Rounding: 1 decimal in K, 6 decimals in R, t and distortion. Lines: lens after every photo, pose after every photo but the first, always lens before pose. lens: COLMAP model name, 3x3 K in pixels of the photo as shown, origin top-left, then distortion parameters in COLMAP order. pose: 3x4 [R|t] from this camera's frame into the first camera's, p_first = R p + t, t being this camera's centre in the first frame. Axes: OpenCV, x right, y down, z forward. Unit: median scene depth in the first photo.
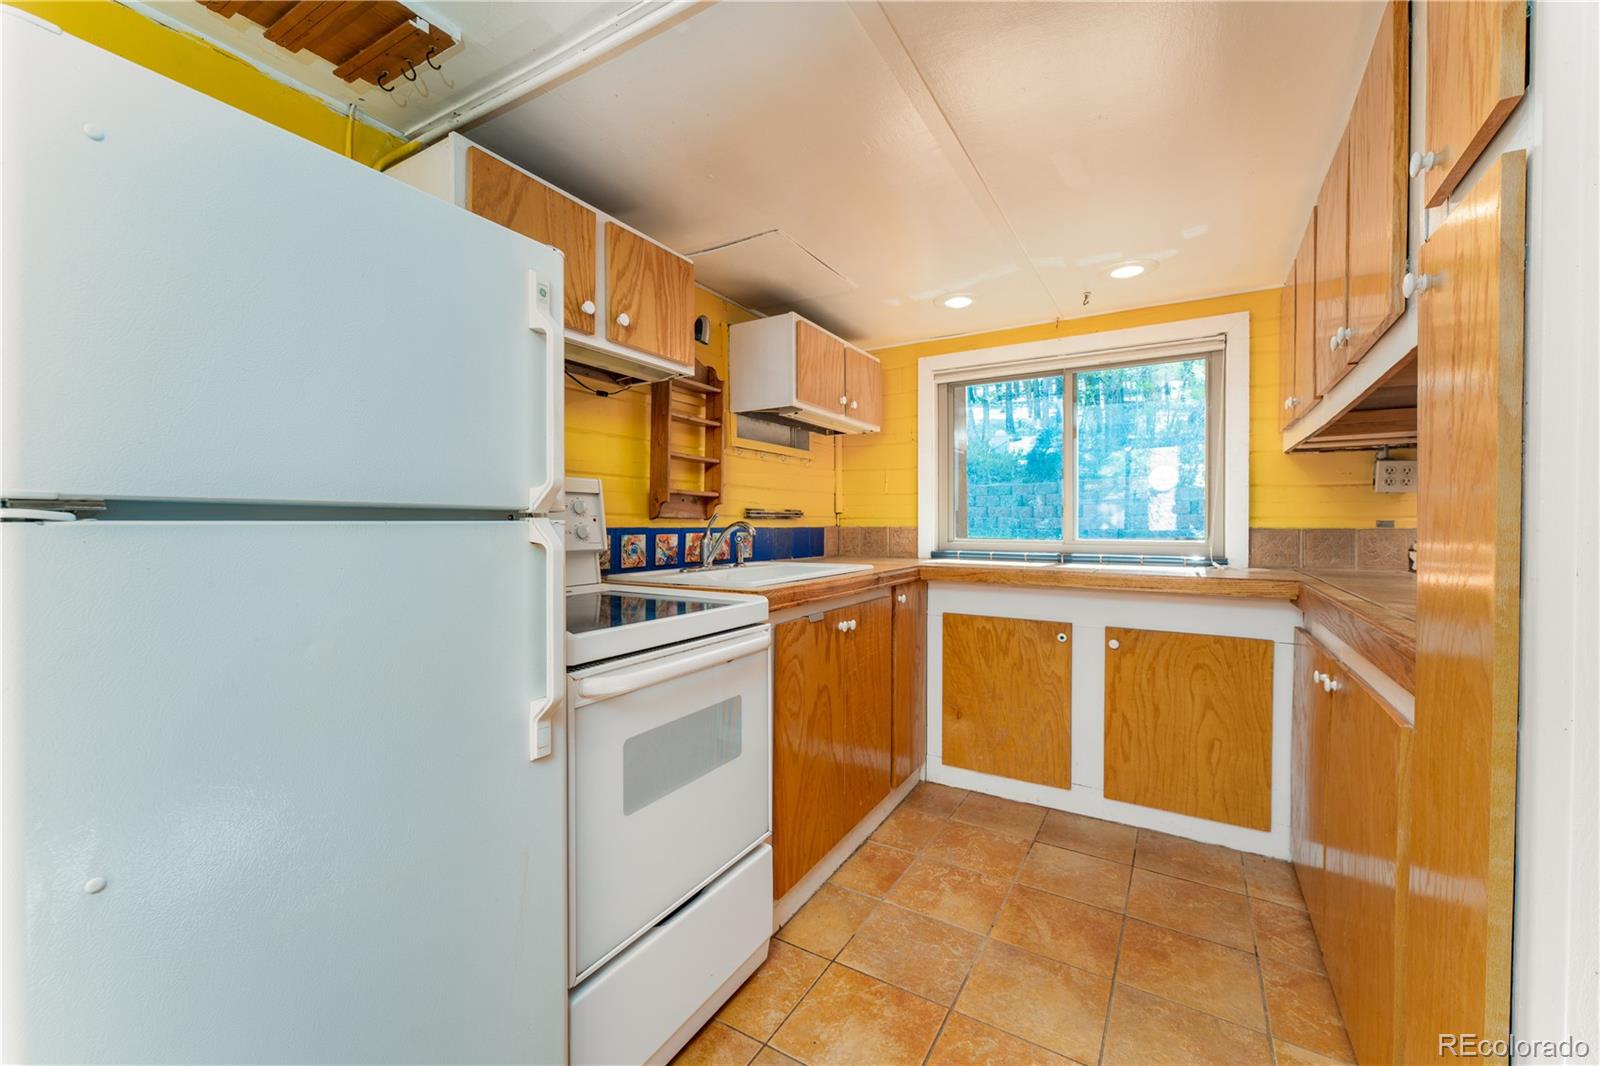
lens RADIAL K [[645.0, 0, 800.8], [0, 645.0, 528.1], [0, 0, 1]] dist [-0.000007, -0.000179]
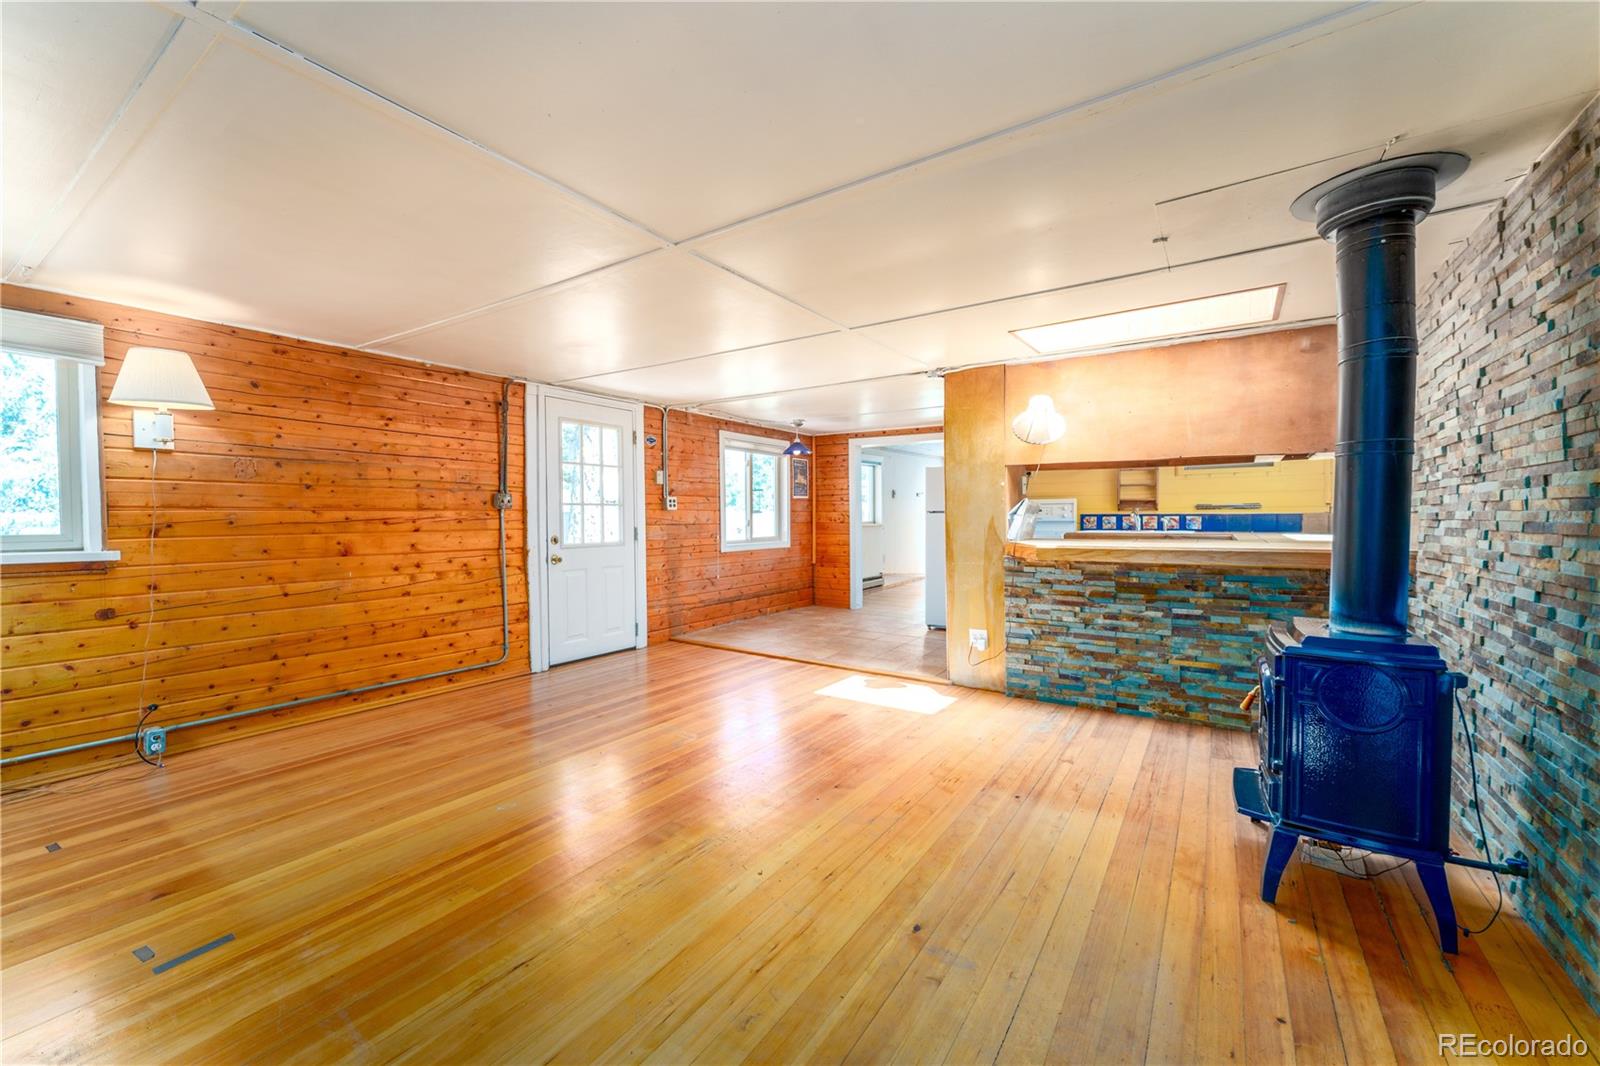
lens RADIAL K [[645.0, 0, 790.4], [0, 645.0, 535.9], [0, 0, 1]] dist [-0.000007, -0.000179]
pose [[-0.068207, 0.026835, -0.997310, 2.379850], [-0.004342, 0.999621, 0.027194, 0.021771], [0.997662, 0.006186, -0.068065, -0.121609]]
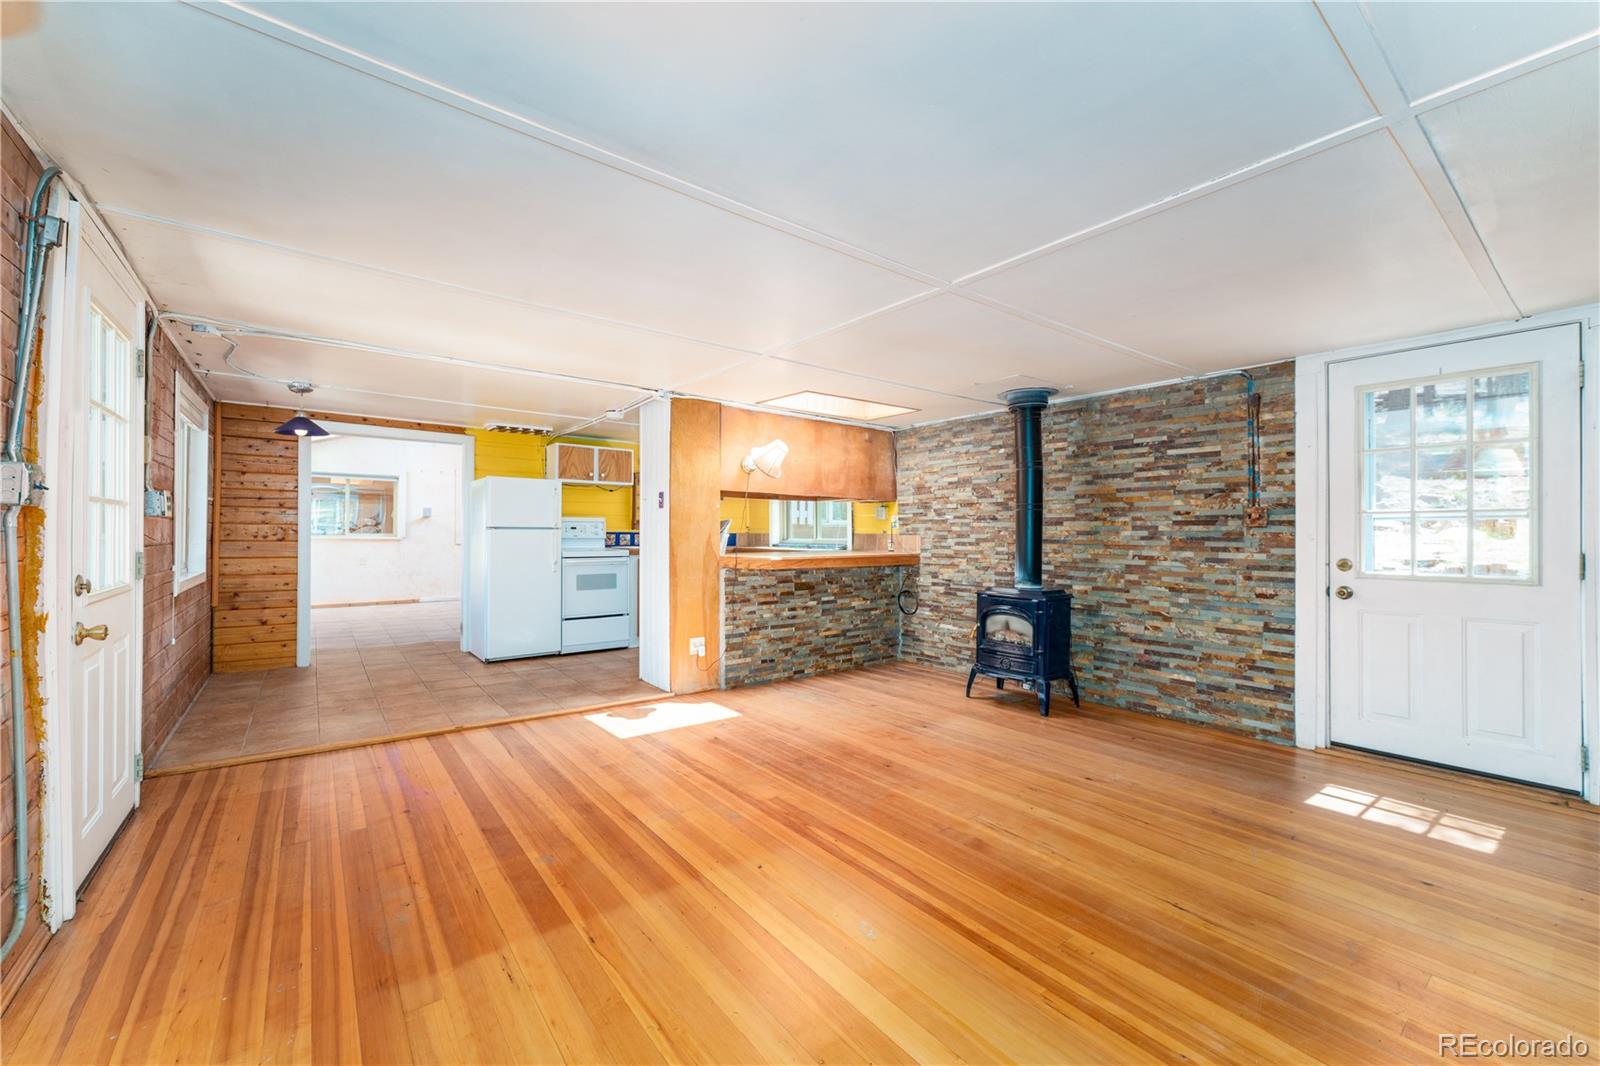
lens RADIAL K [[645.0, 0, 794.5], [0, 645.0, 530.8], [0, 0, 1]] dist [-0.000007, -0.000179]
pose [[0.929429, 0.000814, -0.368999, 1.540944], [-0.006476, 0.999880, -0.014106, 0.029307], [0.368943, 0.015500, 0.929323, -1.468943]]
